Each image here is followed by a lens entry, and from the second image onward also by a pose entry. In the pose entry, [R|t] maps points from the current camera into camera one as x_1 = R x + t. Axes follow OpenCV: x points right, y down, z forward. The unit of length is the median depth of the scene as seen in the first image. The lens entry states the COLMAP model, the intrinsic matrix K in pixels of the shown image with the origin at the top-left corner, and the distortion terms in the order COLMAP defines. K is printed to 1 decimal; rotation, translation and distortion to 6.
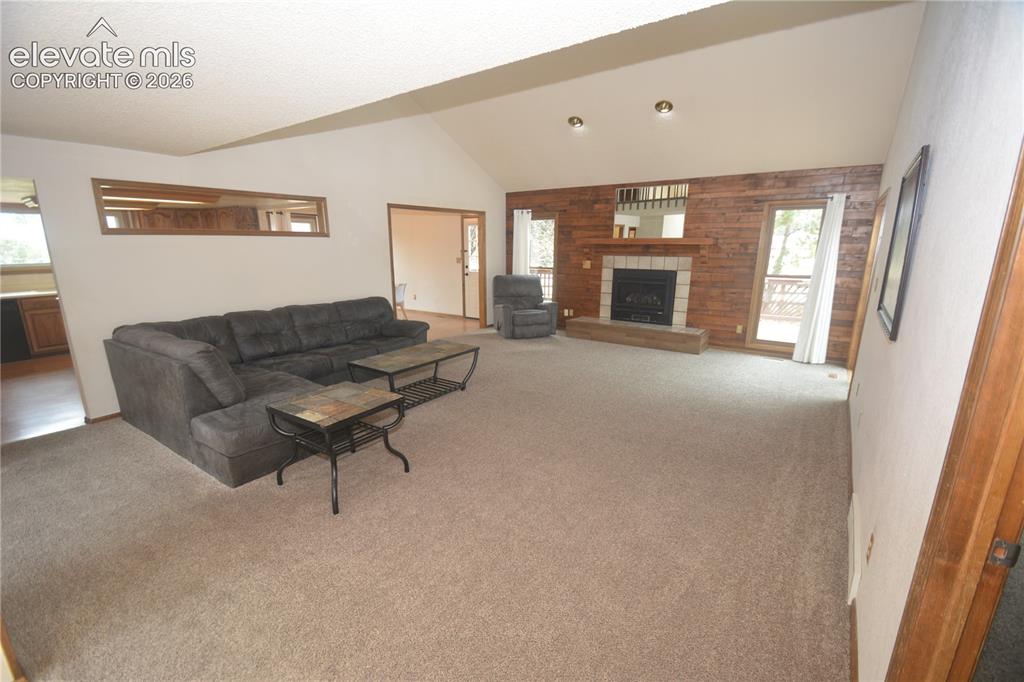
lens RADIAL K [[460.2, 0, 512.0], [0, 460.2, 341.0], [0, 0, 1]] dist [0.000477, -0.000038]
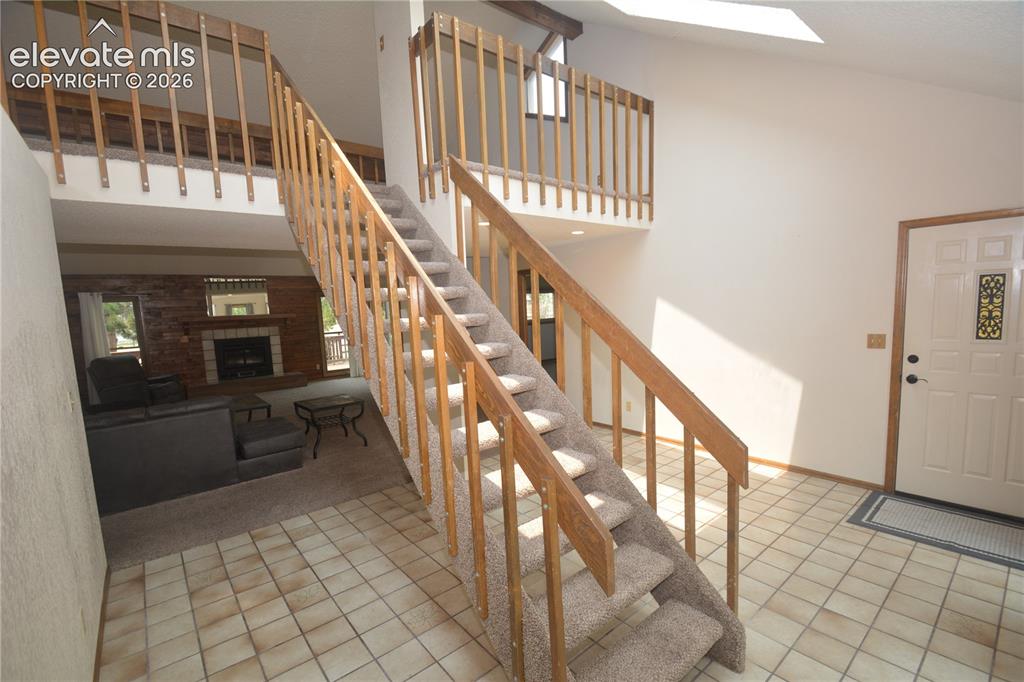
lens RADIAL K [[446.8, 0, 514.6], [0, 446.8, 353.7], [0, 0, 1]] dist [0.000533, -0.000019]
pose [[0.257706, -0.112296, 0.959676, -0.751492], [0.245358, 0.968272, 0.047415, 0.022416], [-0.934552, 0.223246, 0.277082, -0.095824]]
